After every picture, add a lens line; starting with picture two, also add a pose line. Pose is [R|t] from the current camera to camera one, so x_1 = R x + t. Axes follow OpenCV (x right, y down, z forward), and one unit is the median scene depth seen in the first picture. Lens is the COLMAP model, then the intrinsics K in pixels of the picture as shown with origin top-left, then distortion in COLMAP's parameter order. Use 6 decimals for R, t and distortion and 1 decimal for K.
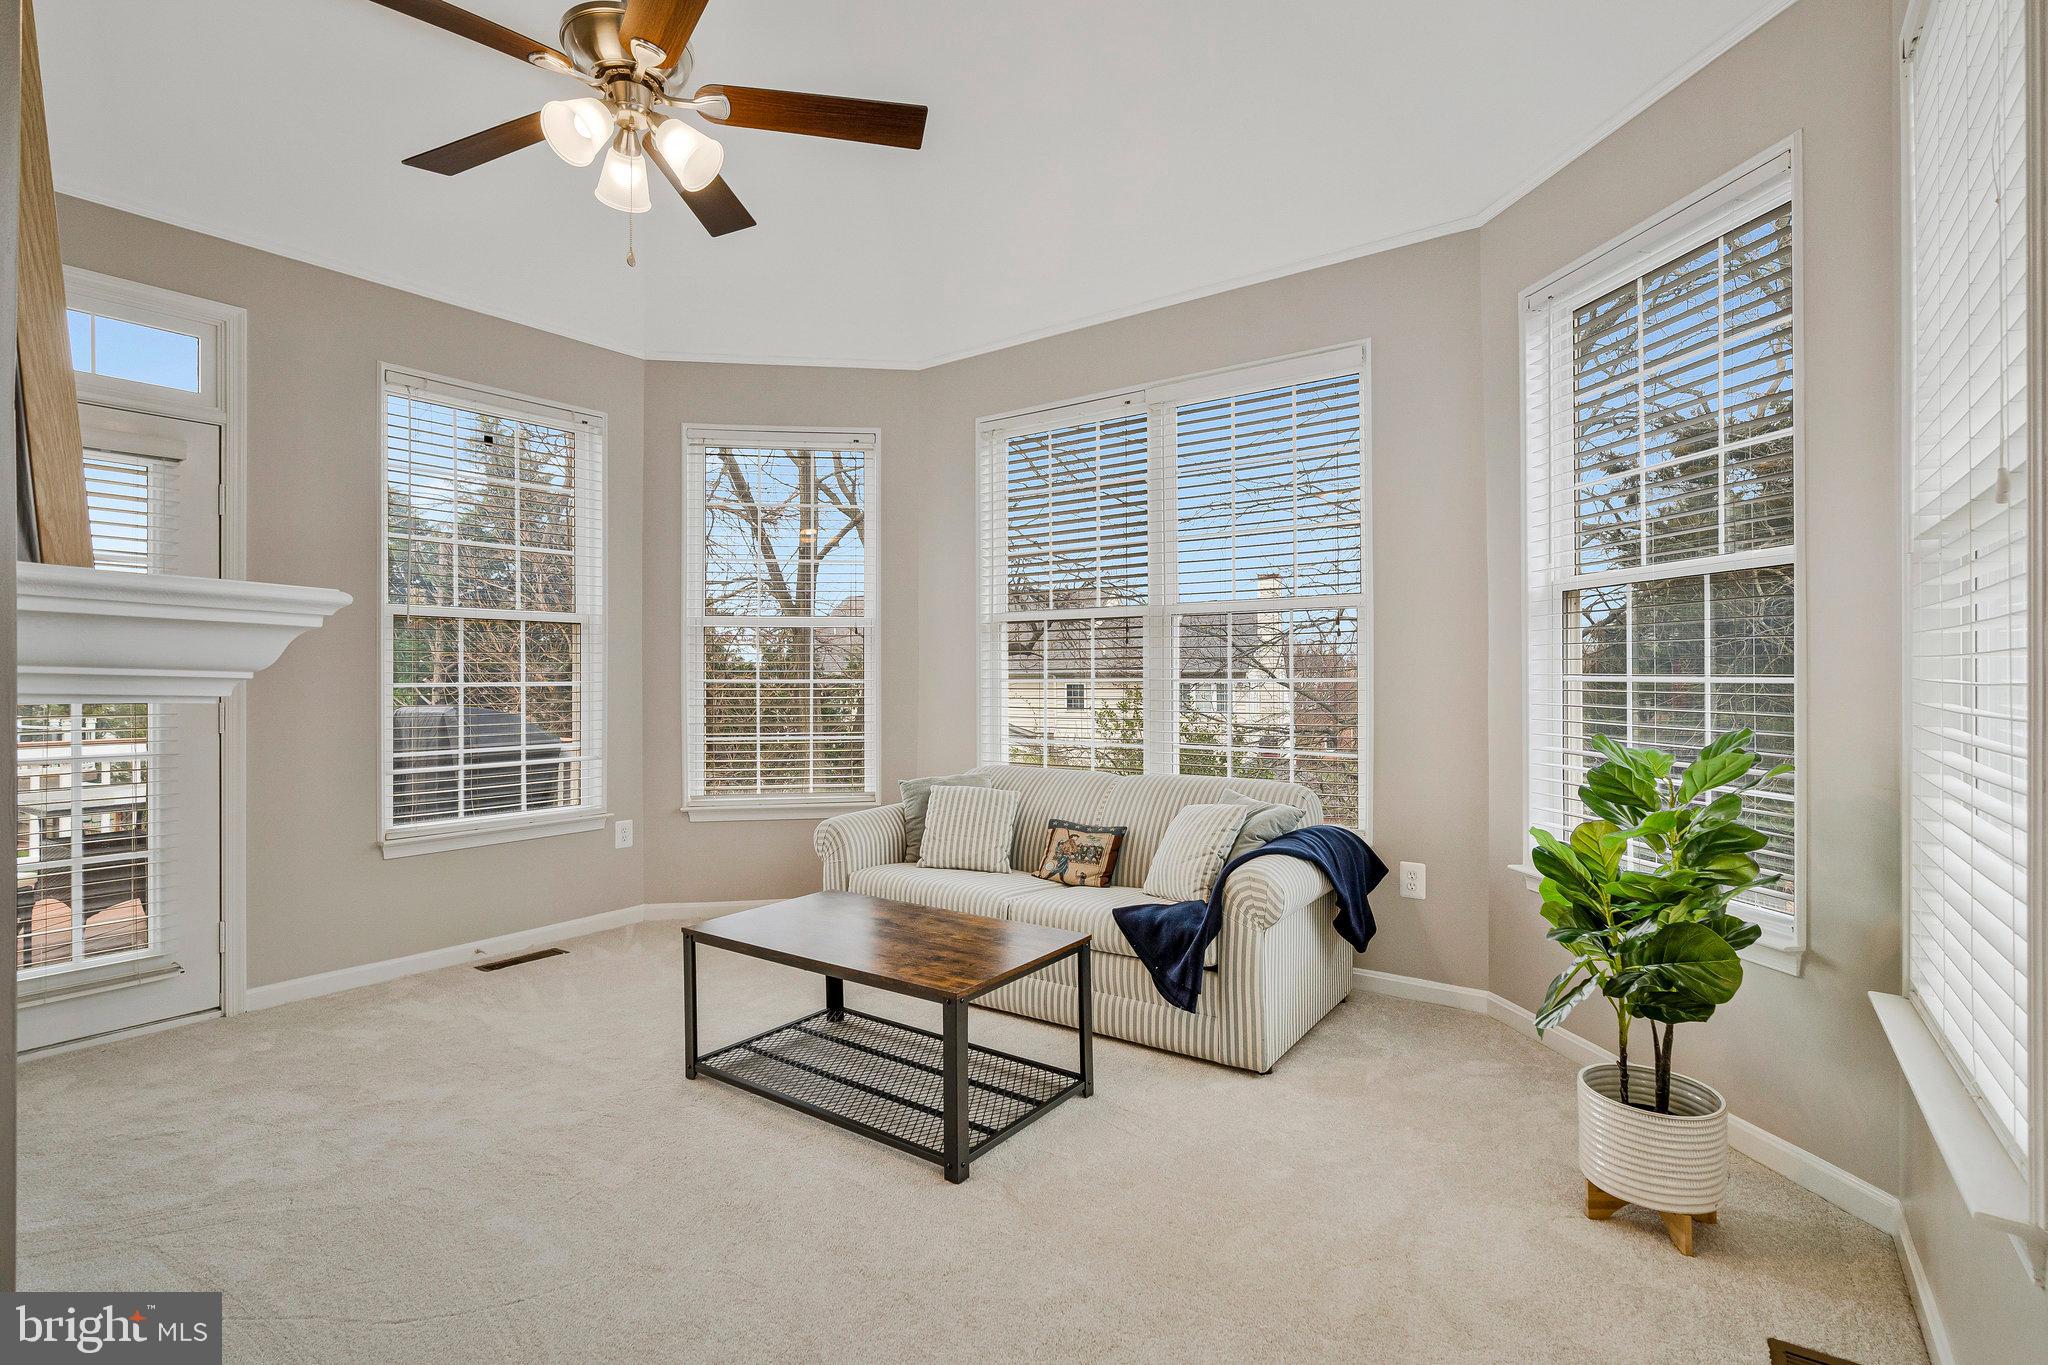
lens RADIAL K [[947.0, 0, 1025.0], [0, 947.0, 677.3], [0, 0, 1]] dist [-0.001595, 0.000569]
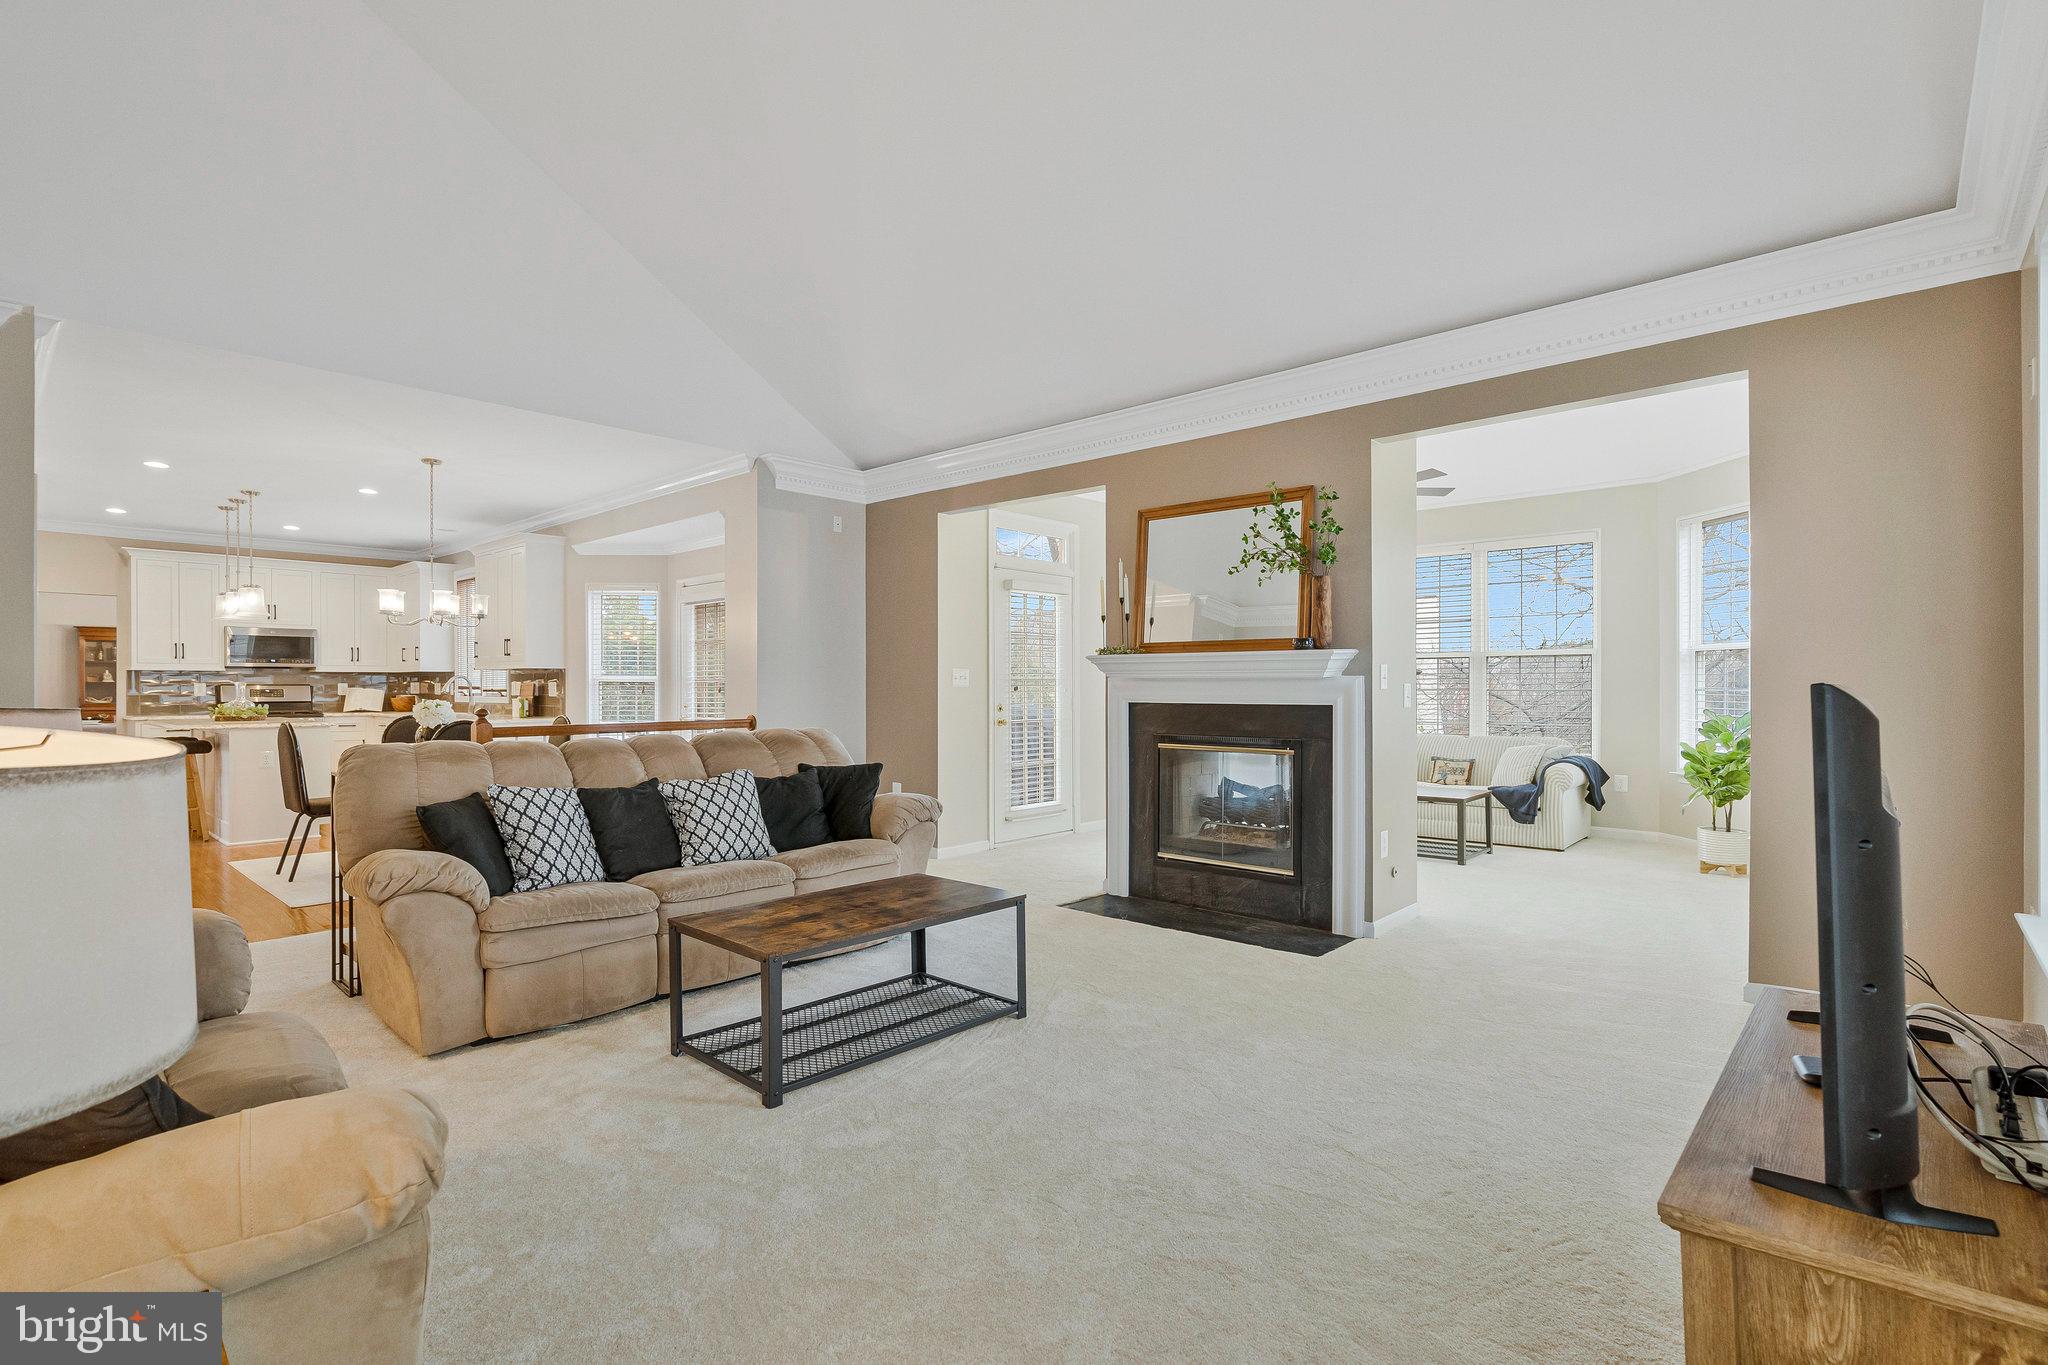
lens RADIAL K [[947.0, 0, 1024.9], [0, 947.0, 689.9], [0, 0, 1]] dist [-0.001595, 0.000569]
pose [[0.993907, 0.003135, -0.110176, -0.815221], [-0.002545, 0.999982, 0.005496, -0.005858], [0.110191, -0.005182, 0.993897, -1.496709]]
